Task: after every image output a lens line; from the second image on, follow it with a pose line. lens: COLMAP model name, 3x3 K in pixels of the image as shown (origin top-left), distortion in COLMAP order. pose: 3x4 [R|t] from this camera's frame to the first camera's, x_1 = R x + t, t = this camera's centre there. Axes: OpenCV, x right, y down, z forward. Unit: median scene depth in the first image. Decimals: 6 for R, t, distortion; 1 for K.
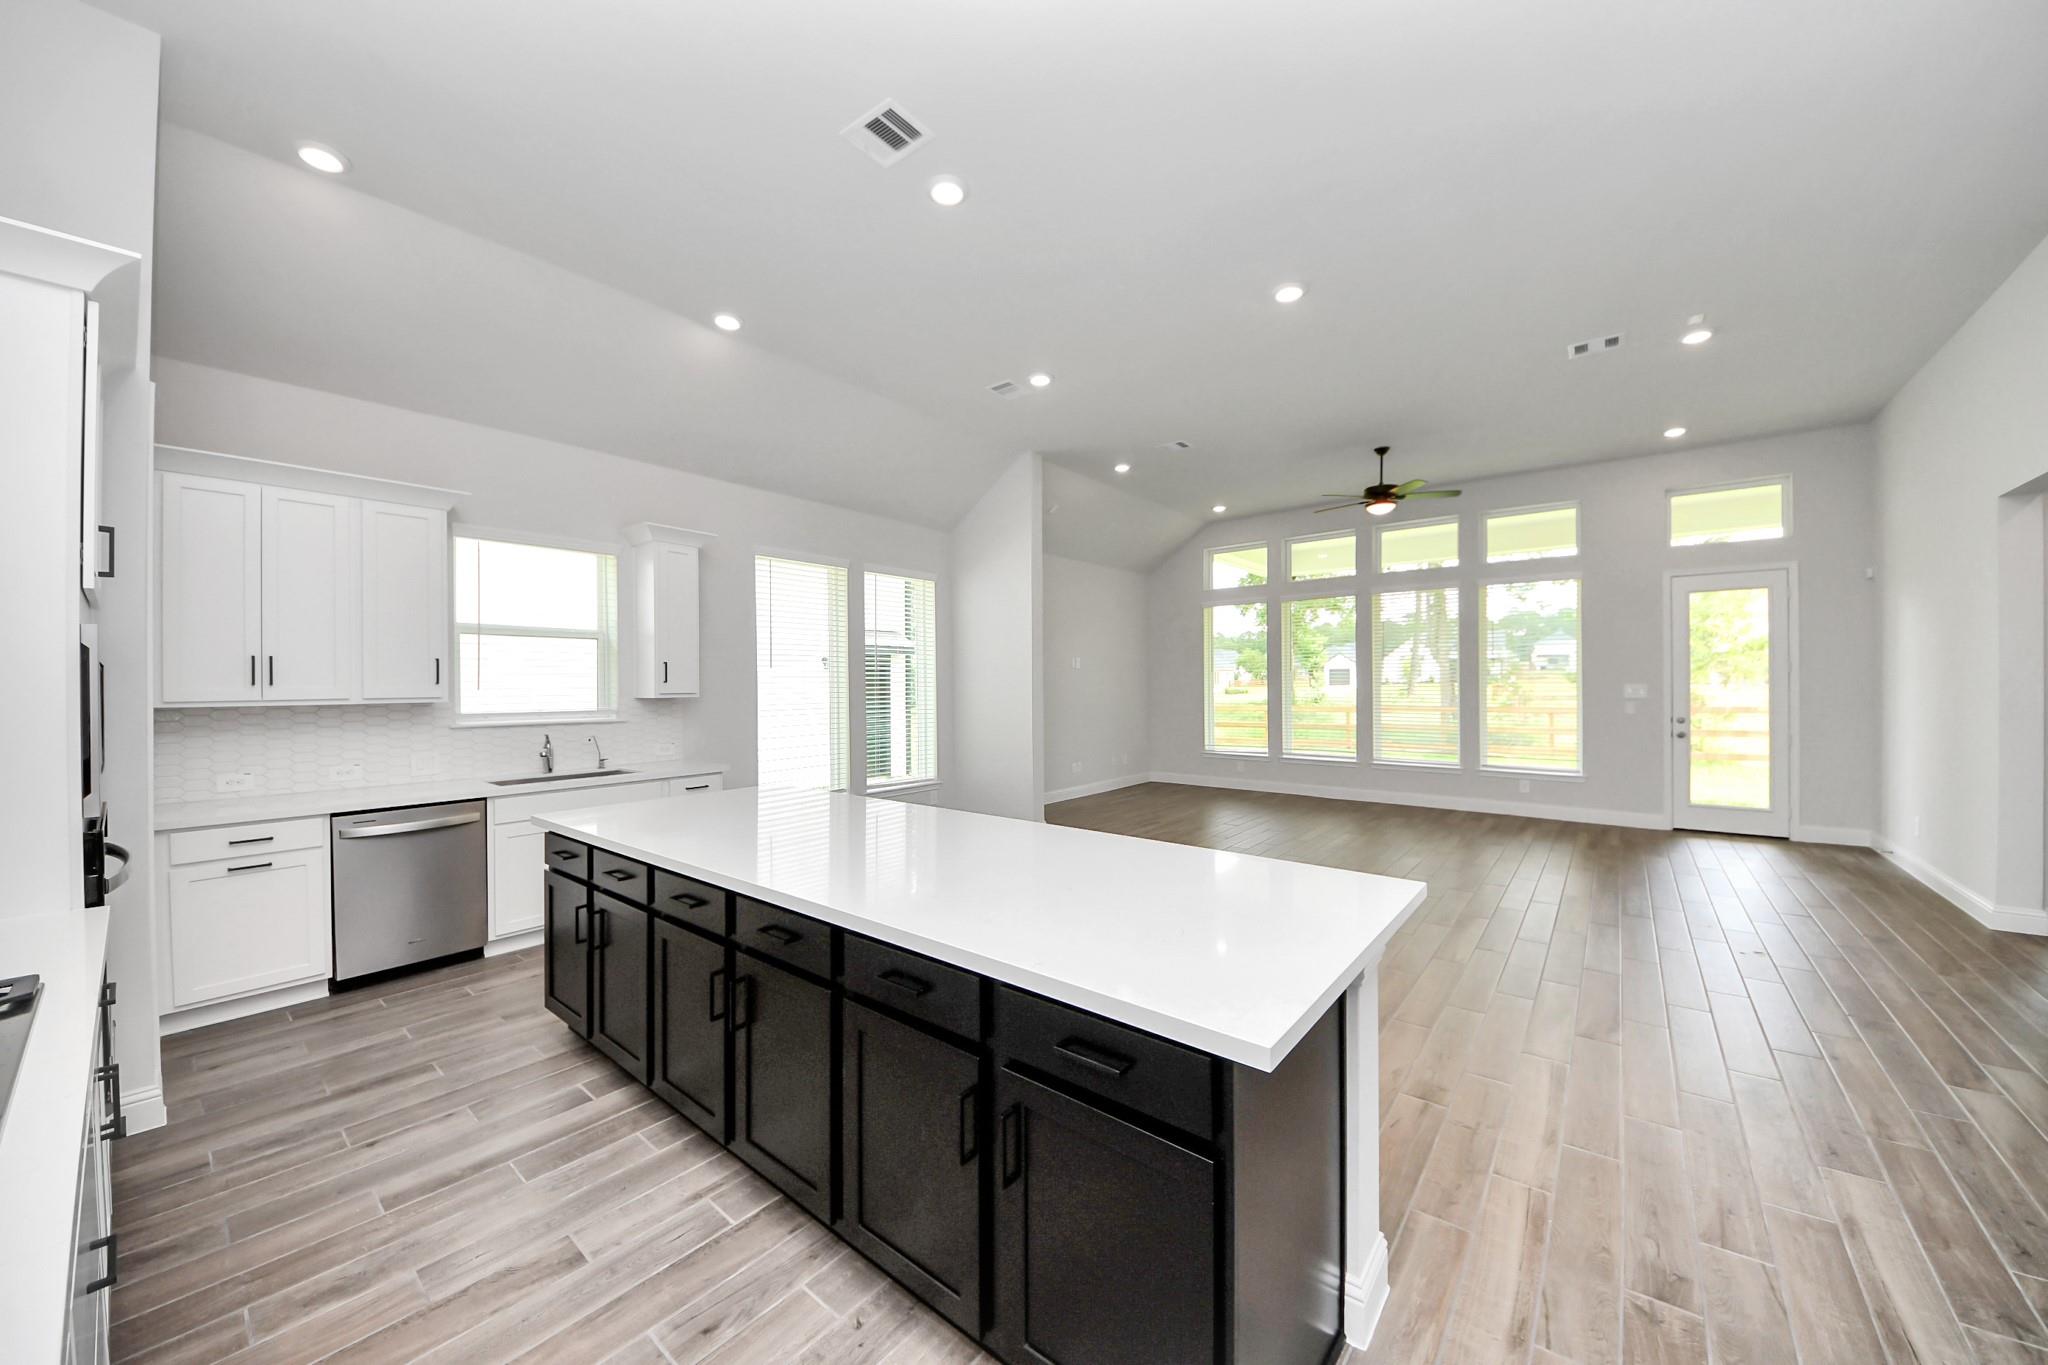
lens RADIAL K [[724.0, 0, 988.6], [0, 724.0, 683.4], [0, 0, 1]] dist [0.023944, -0.014284]
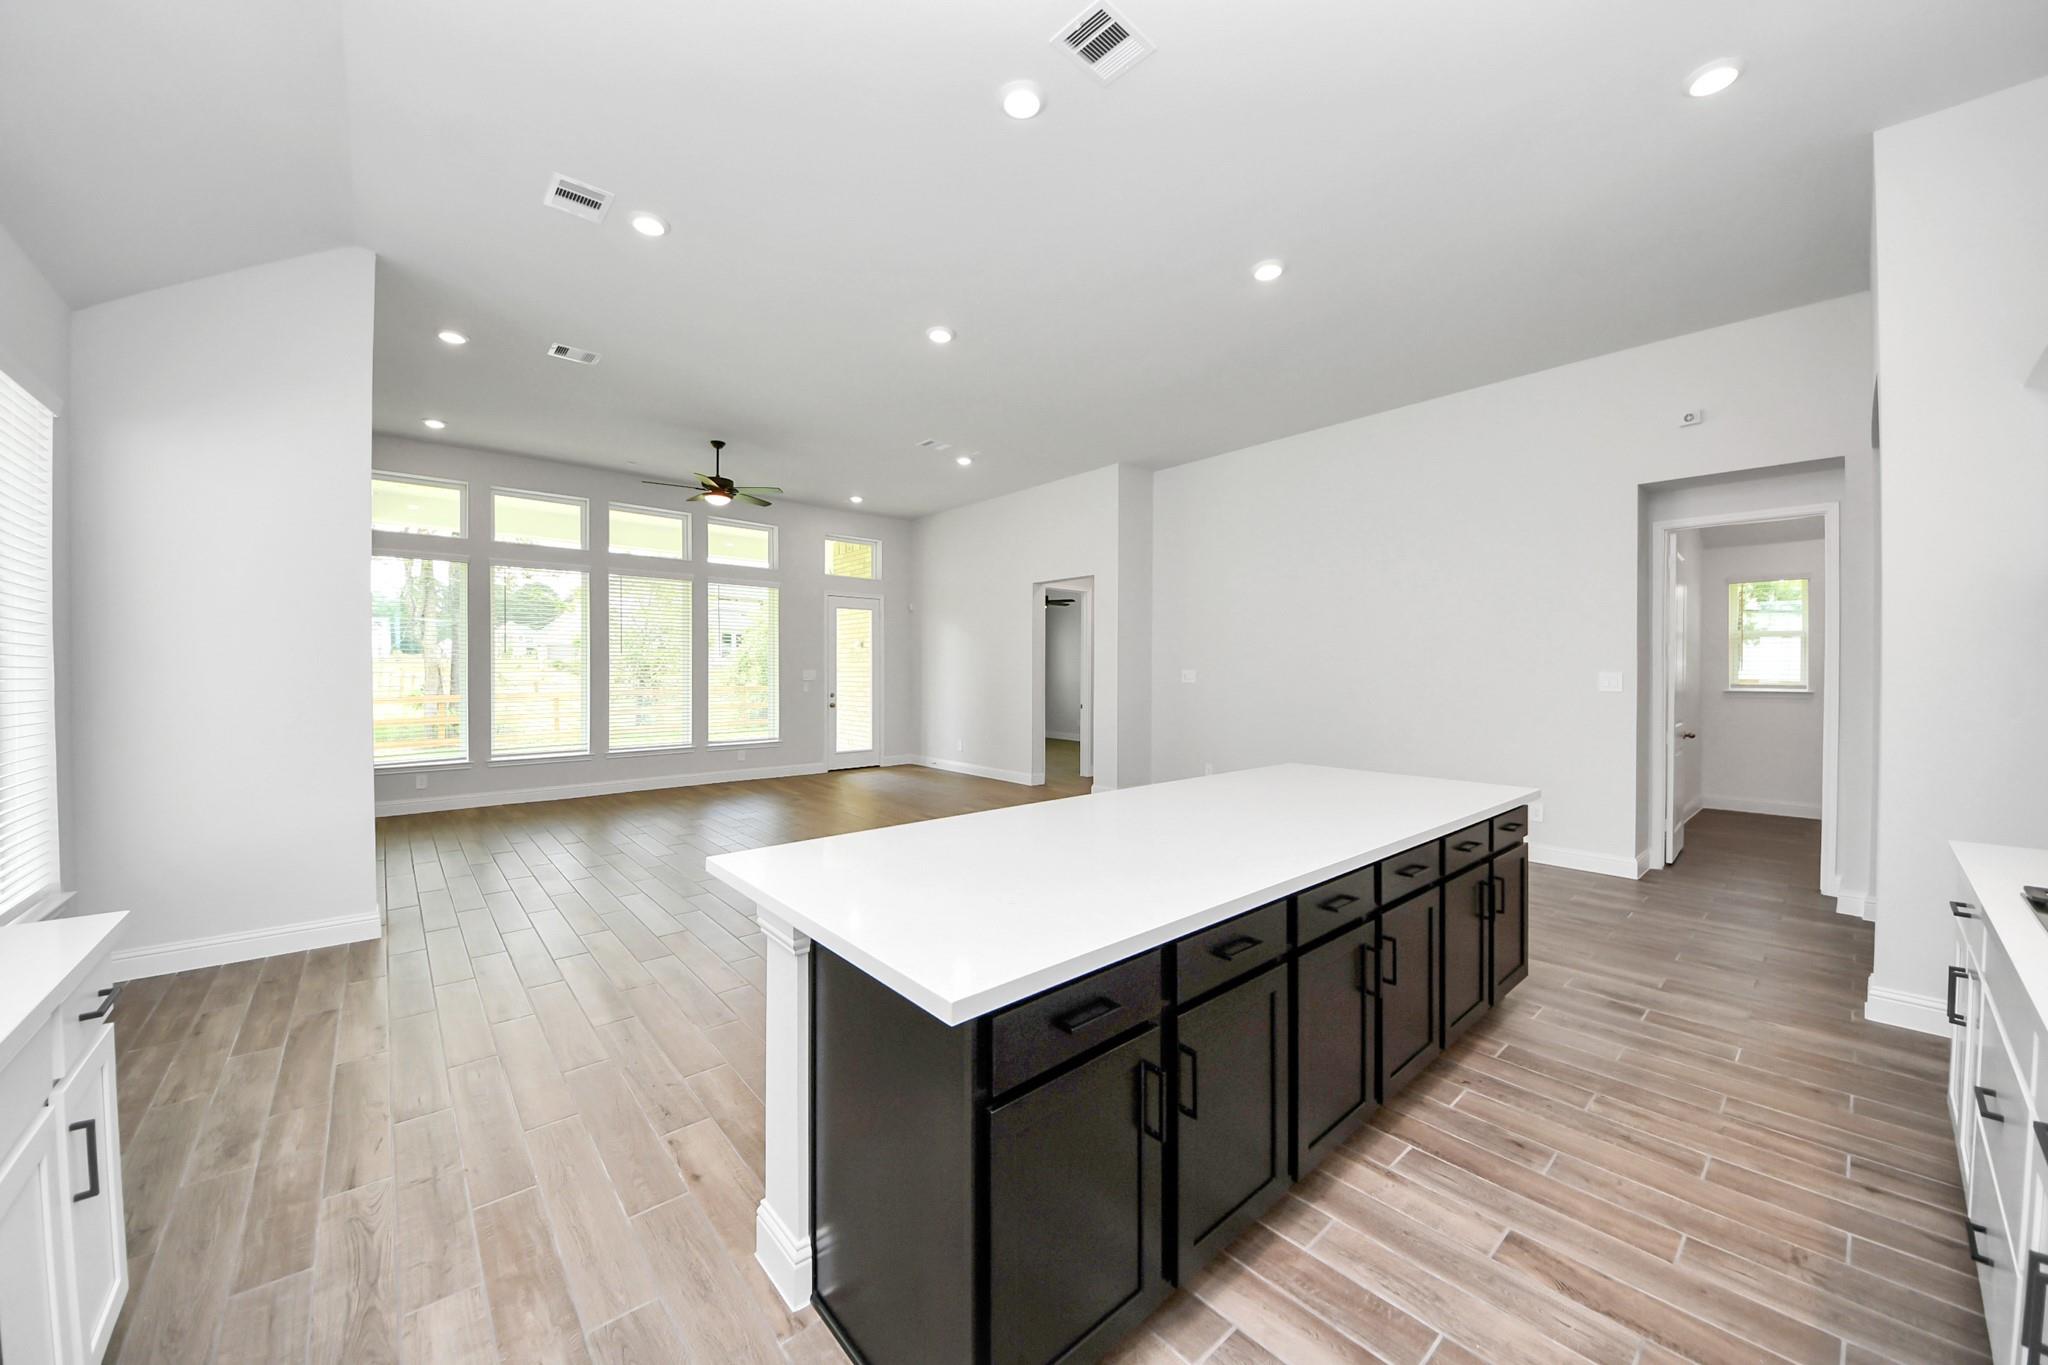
lens RADIAL K [[741.2, 0, 1024.0], [0, 741.2, 682.5], [0, 0, 1]] dist [0.035917, -0.016140]
pose [[0.135688, -0.013722, 0.990657, -0.502090], [-0.006445, 0.999871, 0.014733, 0.001175], [-0.990731, -0.008384, 0.135582, 0.458483]]
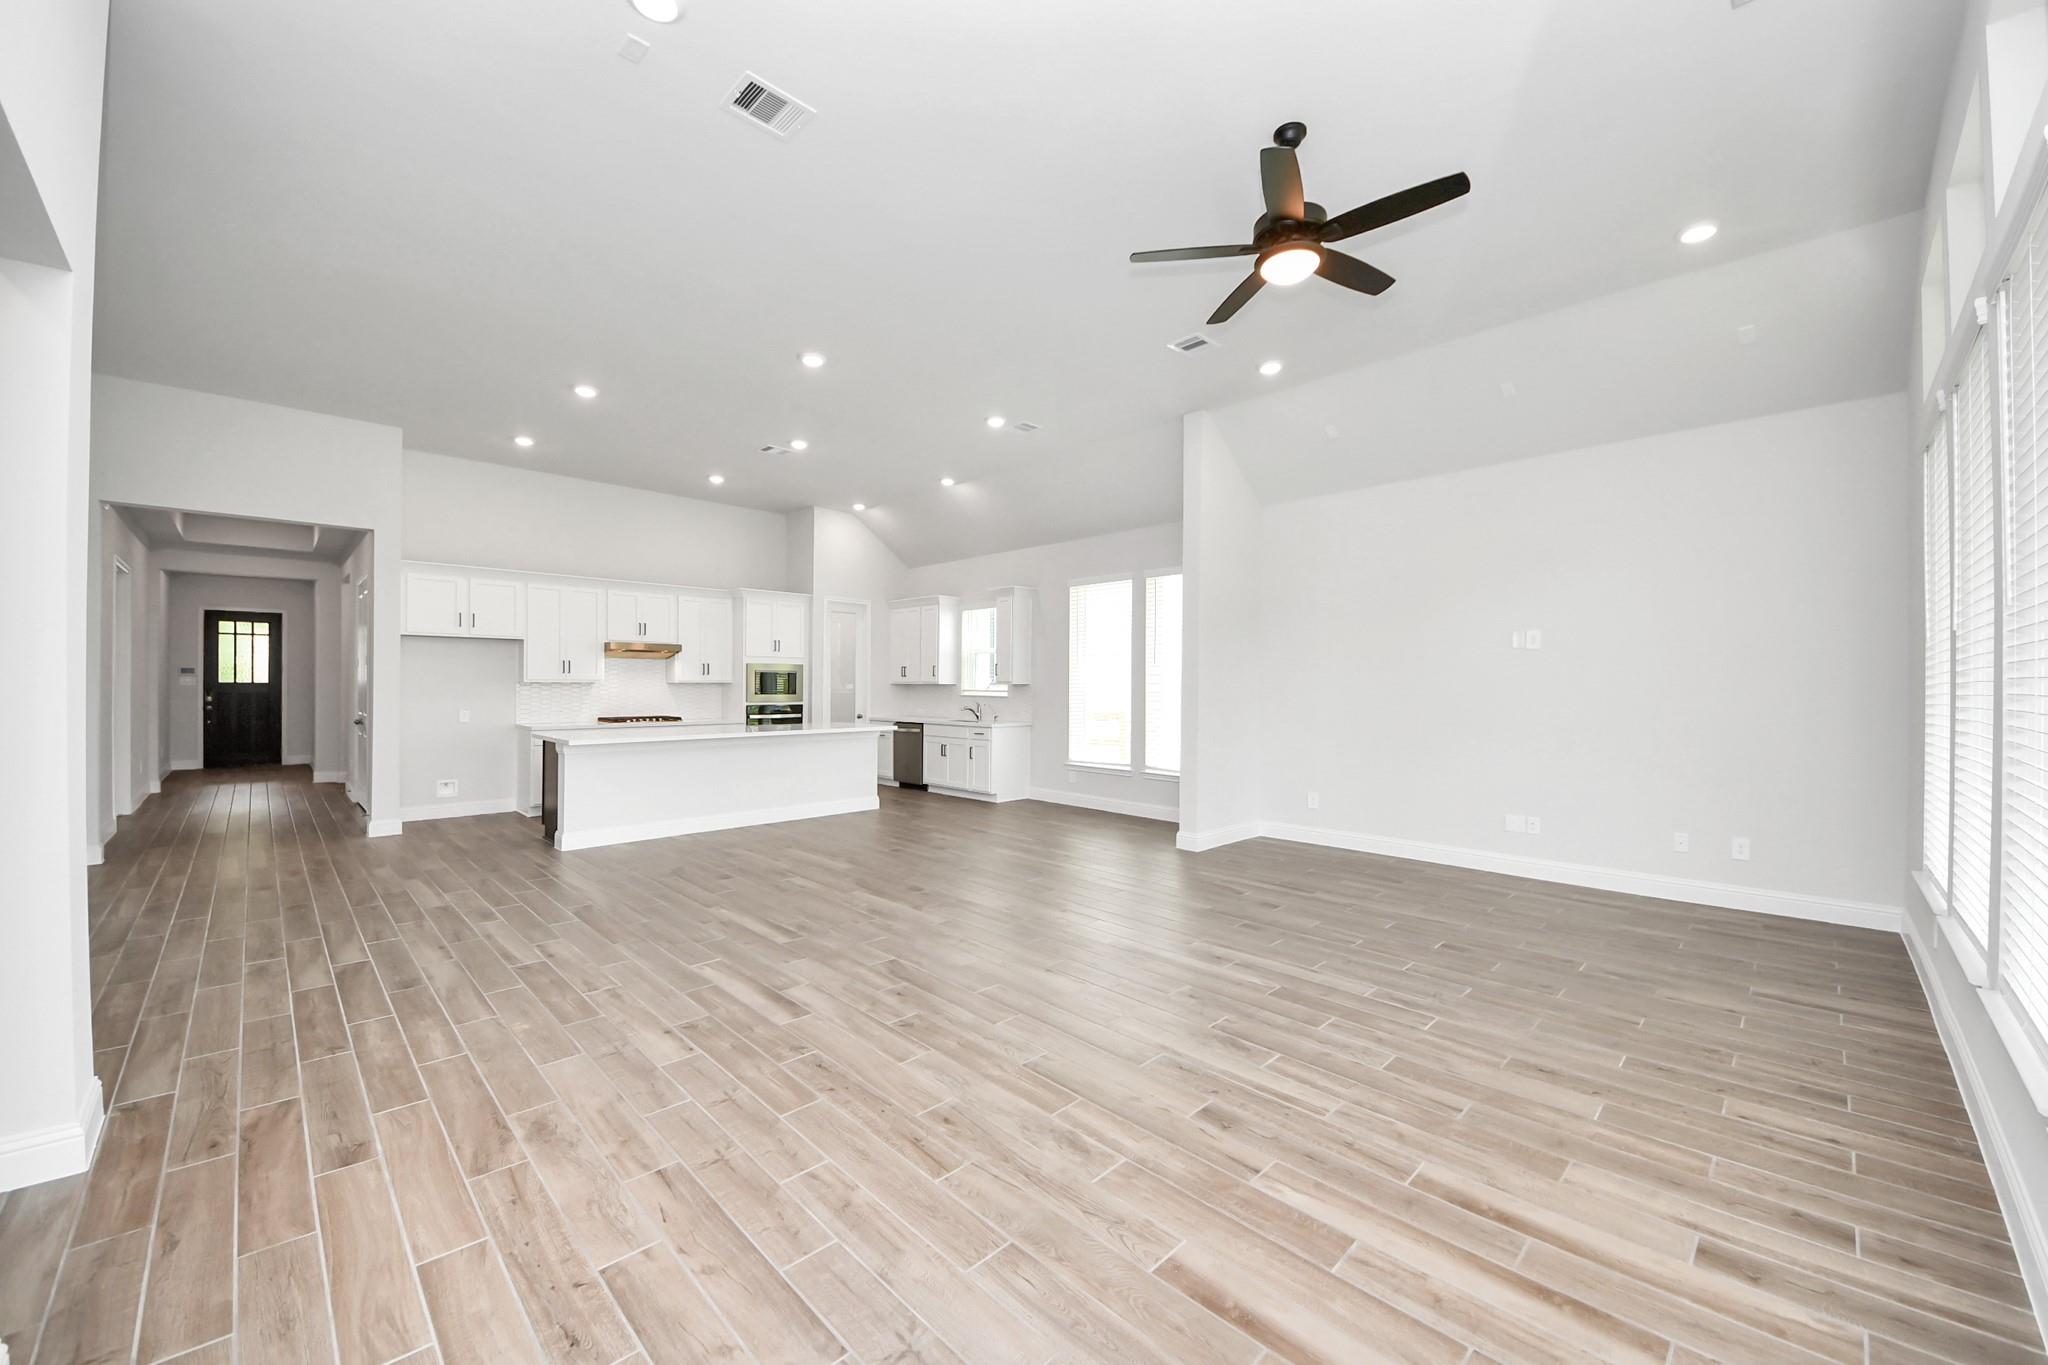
lens RADIAL K [[791.2, 0, 1041.5], [0, 791.2, 665.8], [0, 0, 1]] dist [0.029068, -0.014359]
pose [[-0.075740, -0.019316, -0.996940, 1.101185], [-0.005516, 0.999805, -0.018952, 0.009238], [0.997112, 0.004063, -0.075832, 0.946352]]
